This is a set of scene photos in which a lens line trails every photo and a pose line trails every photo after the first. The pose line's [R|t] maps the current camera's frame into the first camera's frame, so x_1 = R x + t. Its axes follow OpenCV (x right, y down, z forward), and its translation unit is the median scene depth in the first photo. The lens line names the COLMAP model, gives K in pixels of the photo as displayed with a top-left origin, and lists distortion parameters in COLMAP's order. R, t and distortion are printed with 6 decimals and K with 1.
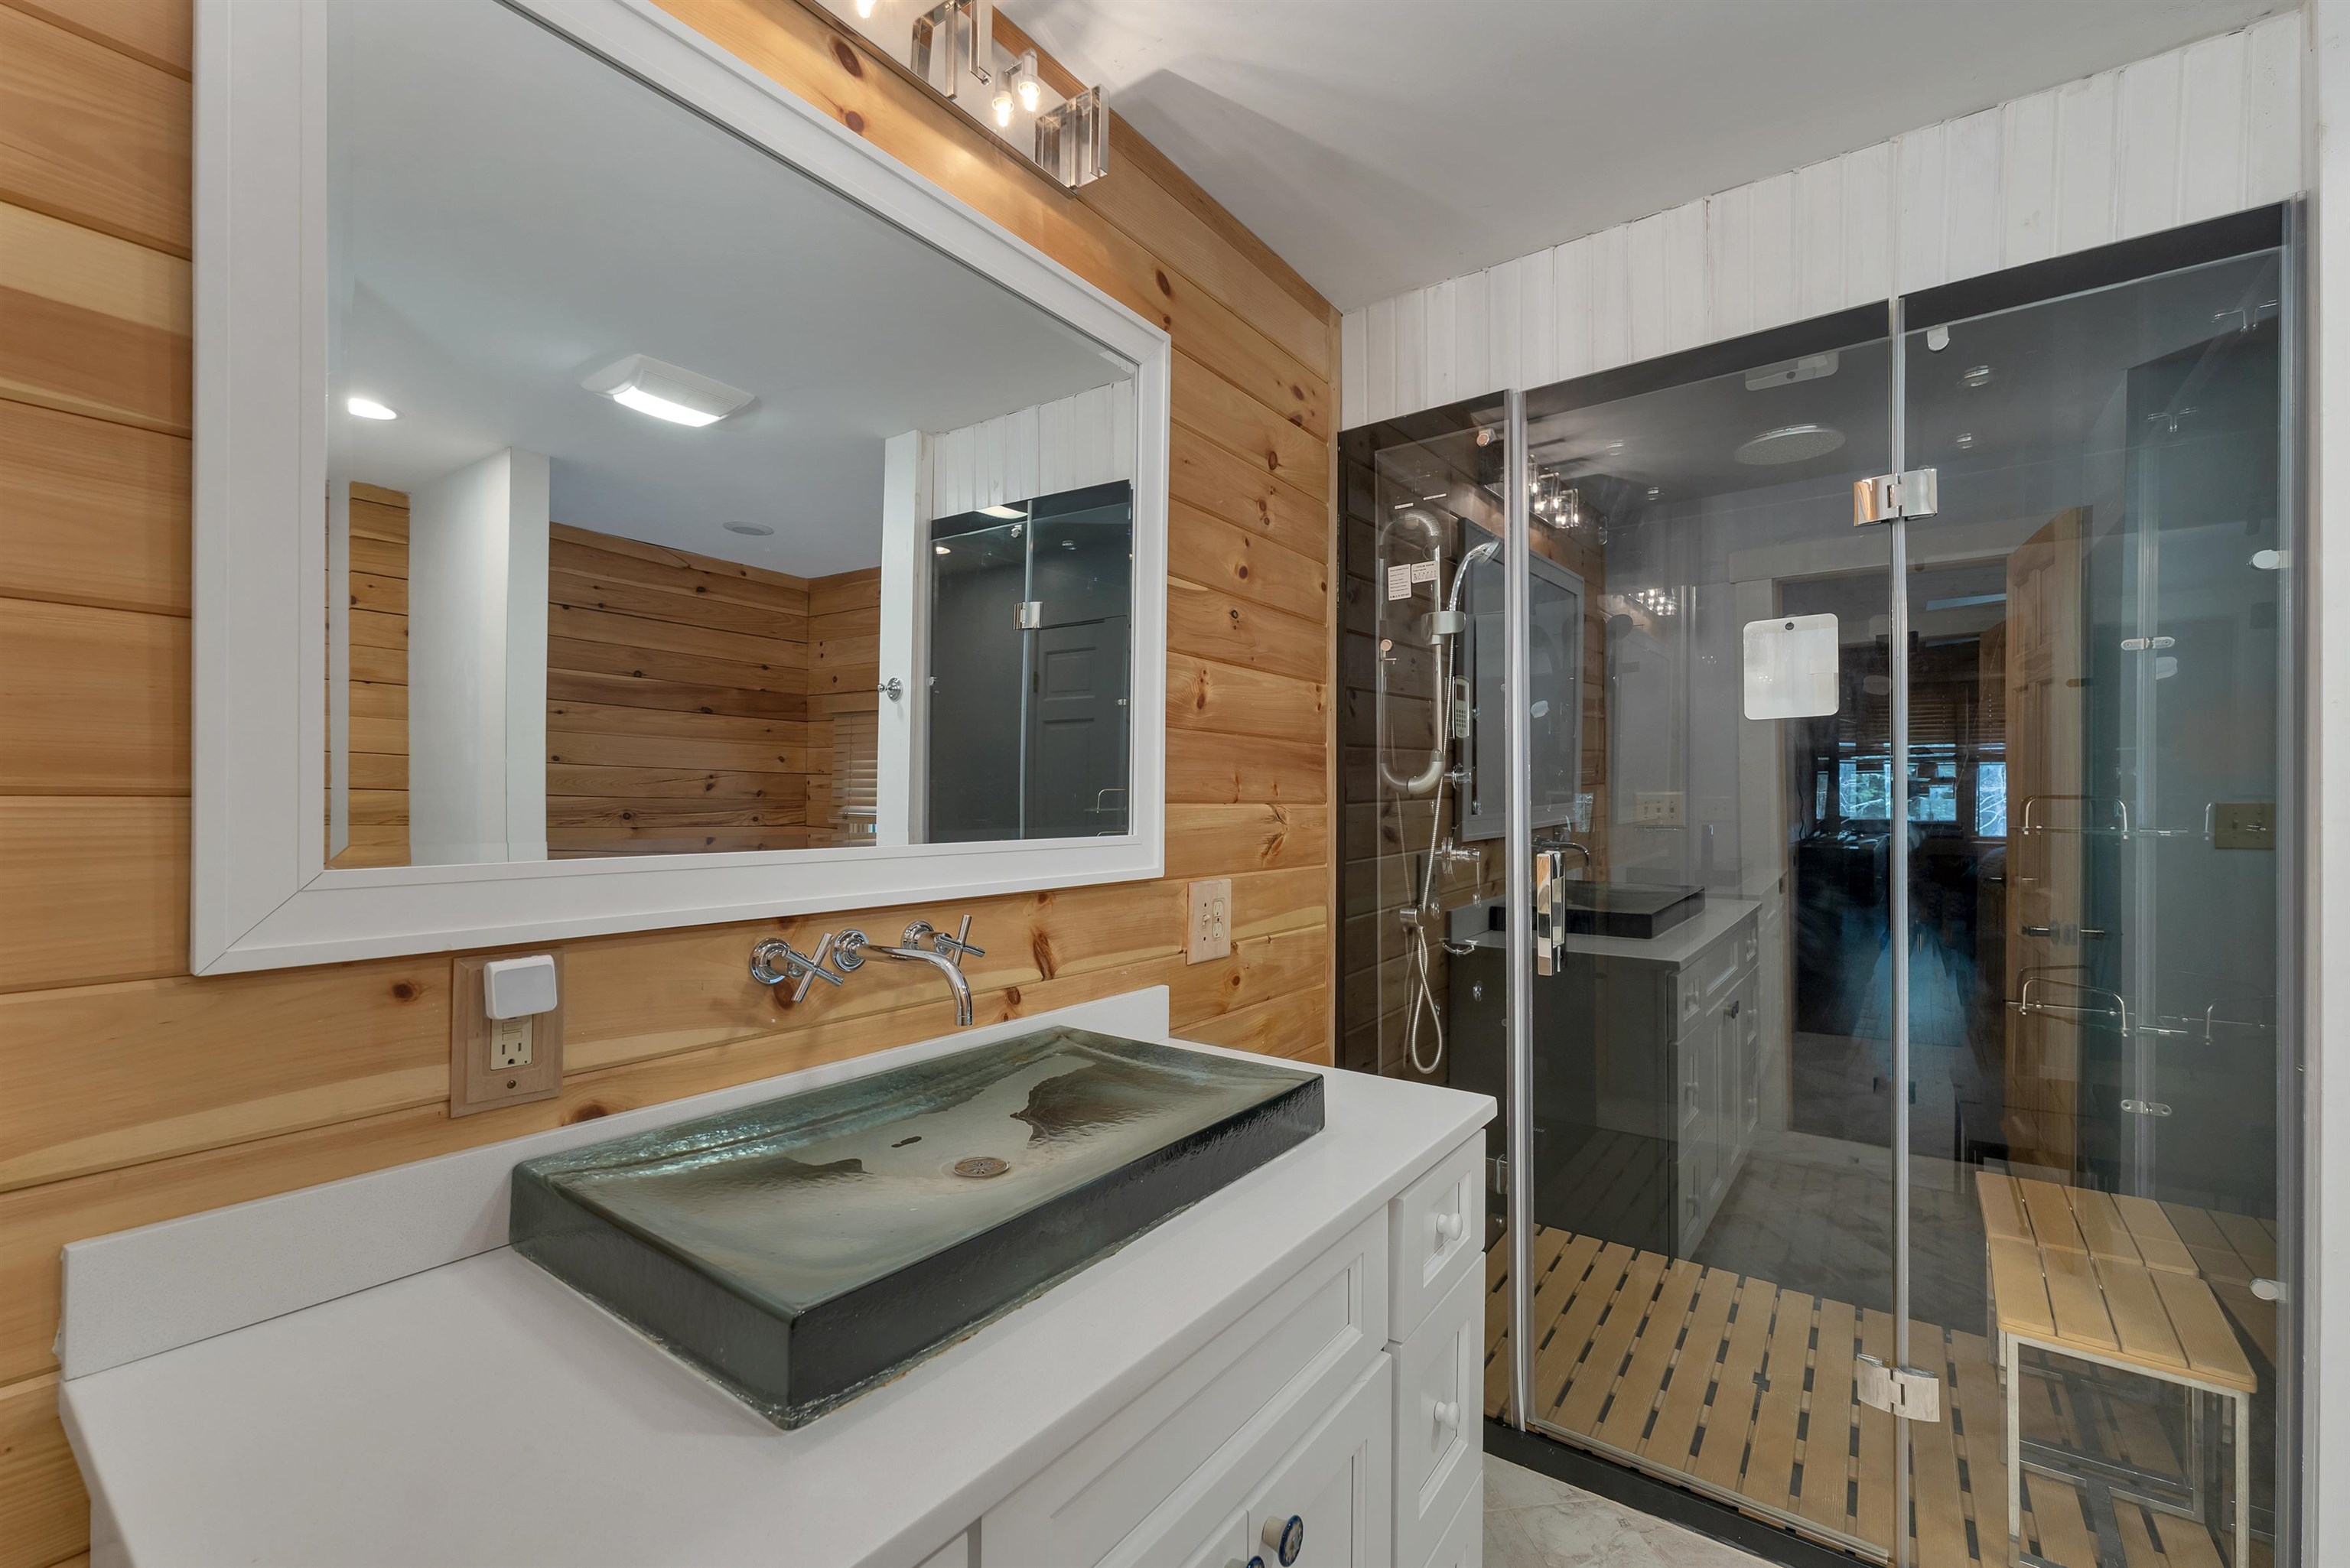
lens RADIAL K [[973.1, 0, 1180.3], [0, 973.1, 793.9], [0, 0, 1]] dist [-0.001005, -0.000024]
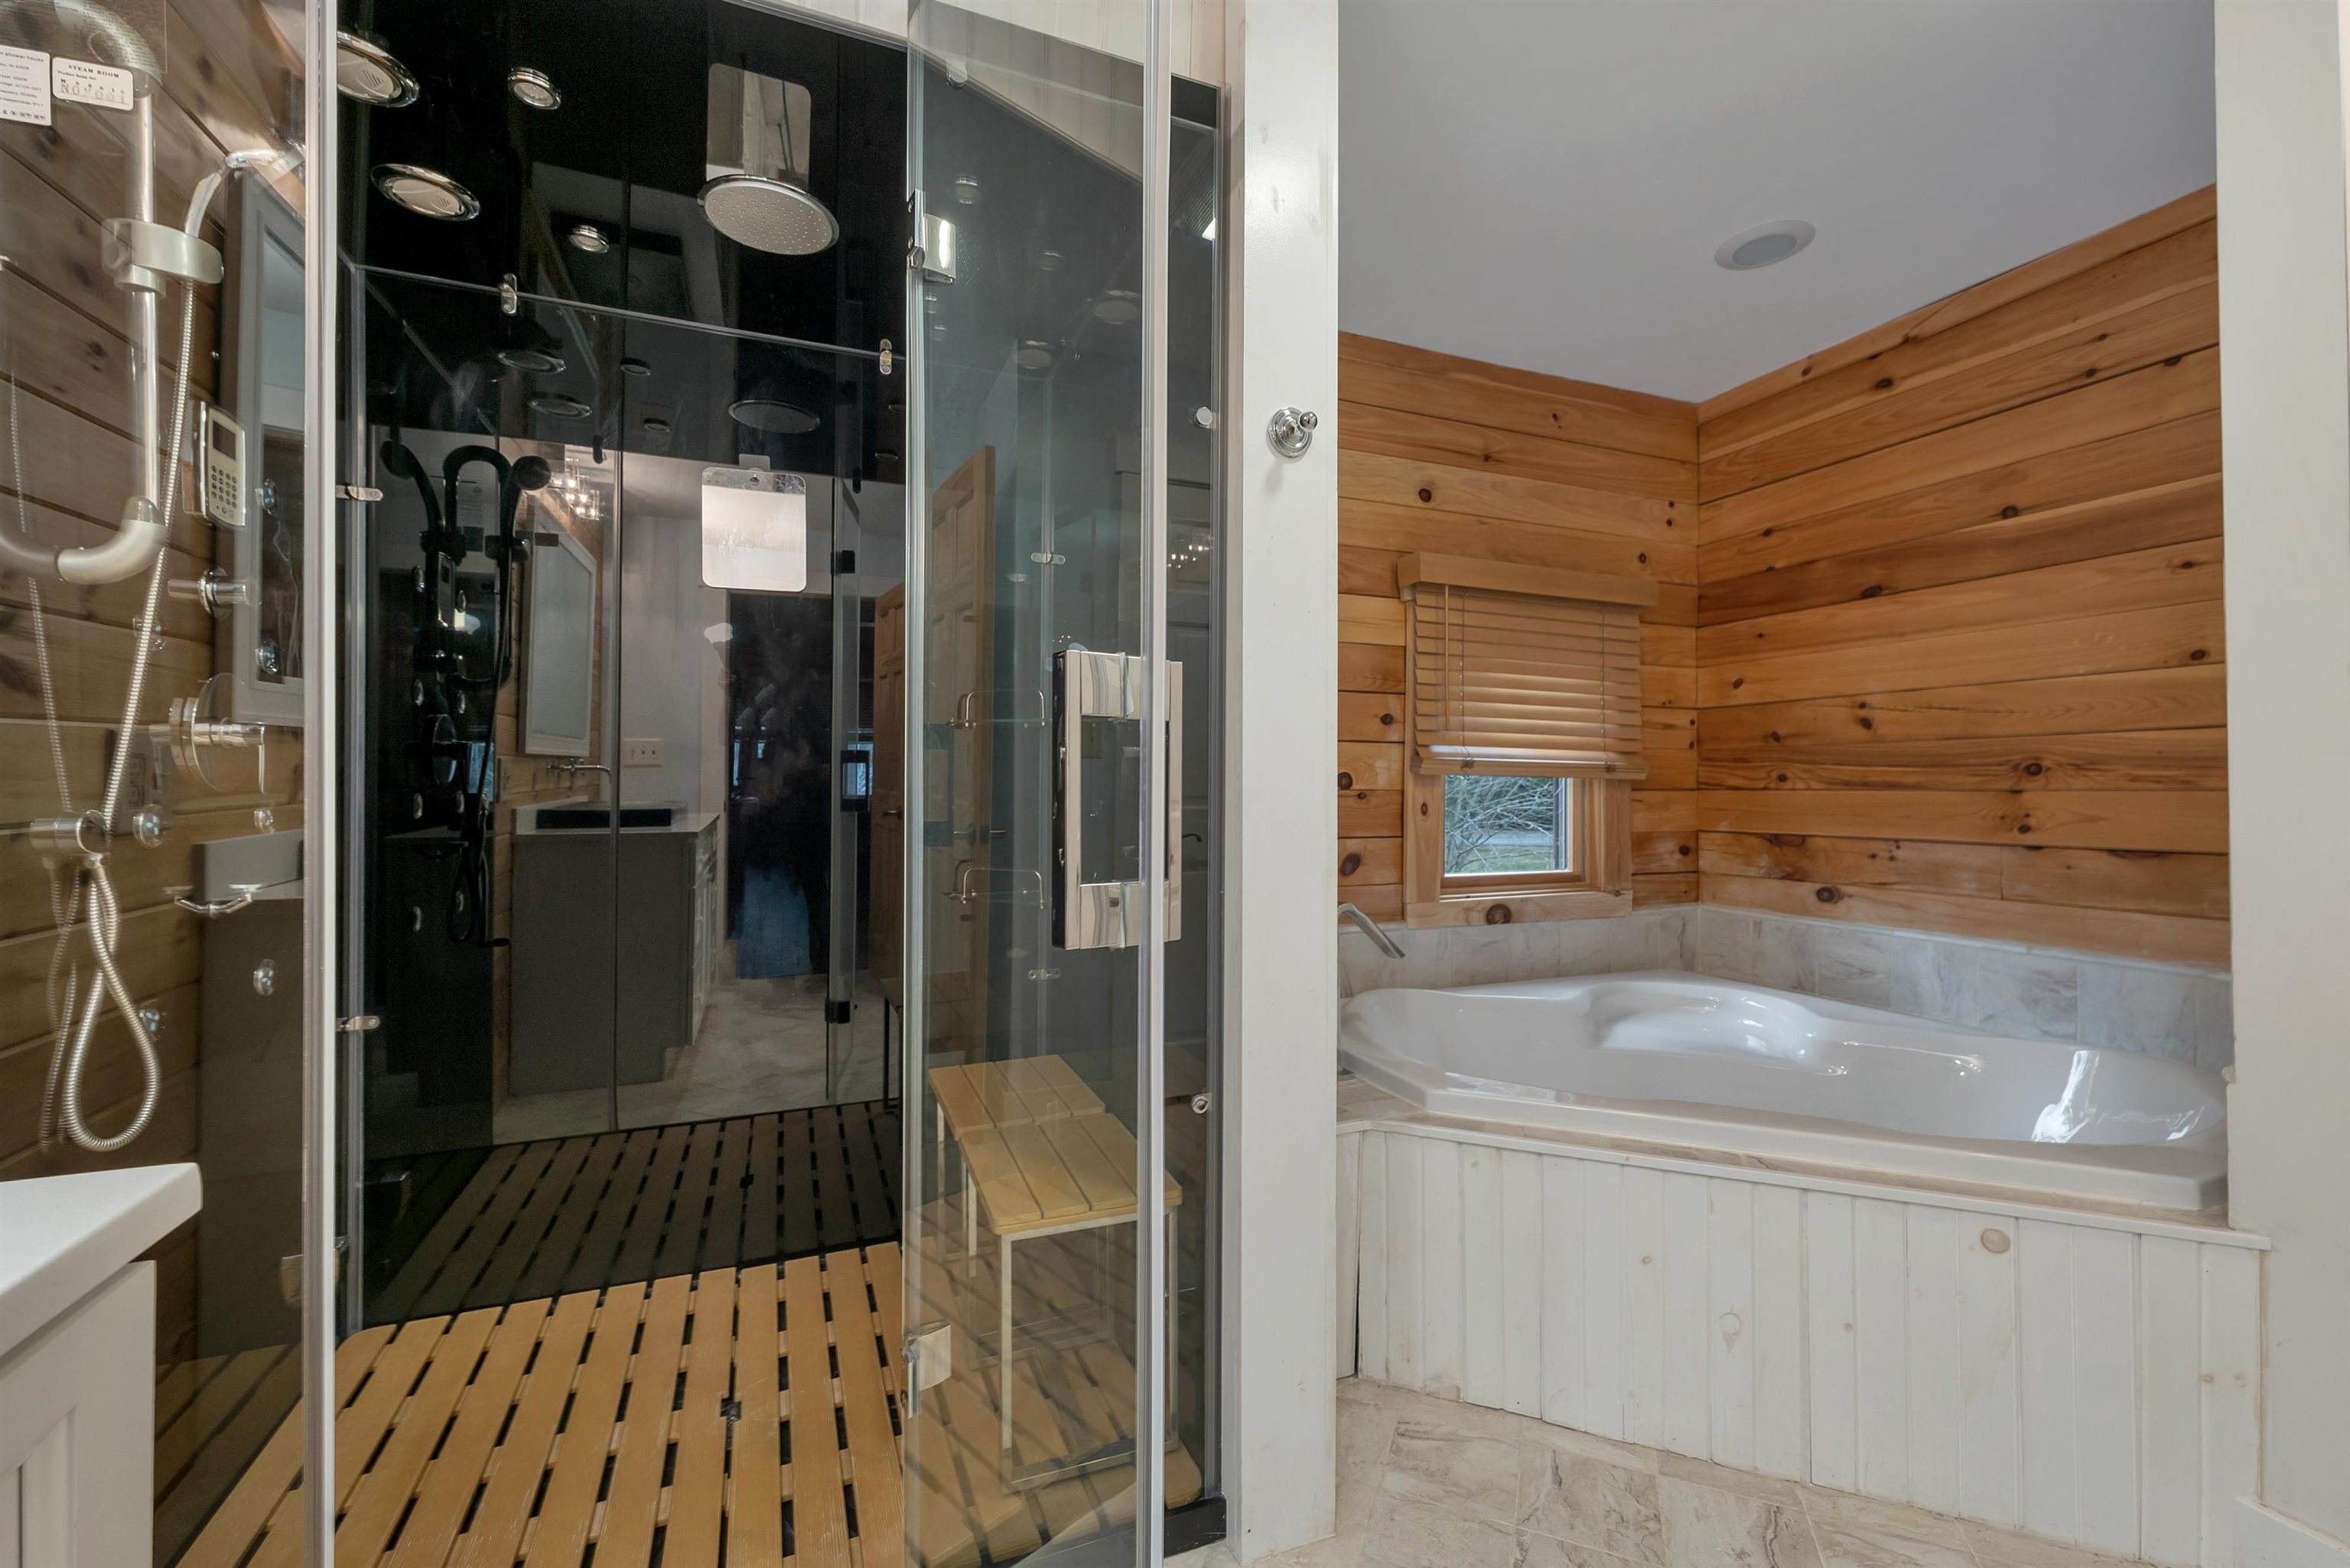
lens RADIAL K [[973.1, 0, 1177.5], [0, 973.1, 783.6], [0, 0, 1]] dist [-0.001005, -0.000024]
pose [[0.526092, 0.001356, 0.850426, 0.114920], [-0.011268, 0.999922, 0.005377, 0.090074], [-0.850353, -0.012411, 0.526067, 0.272025]]
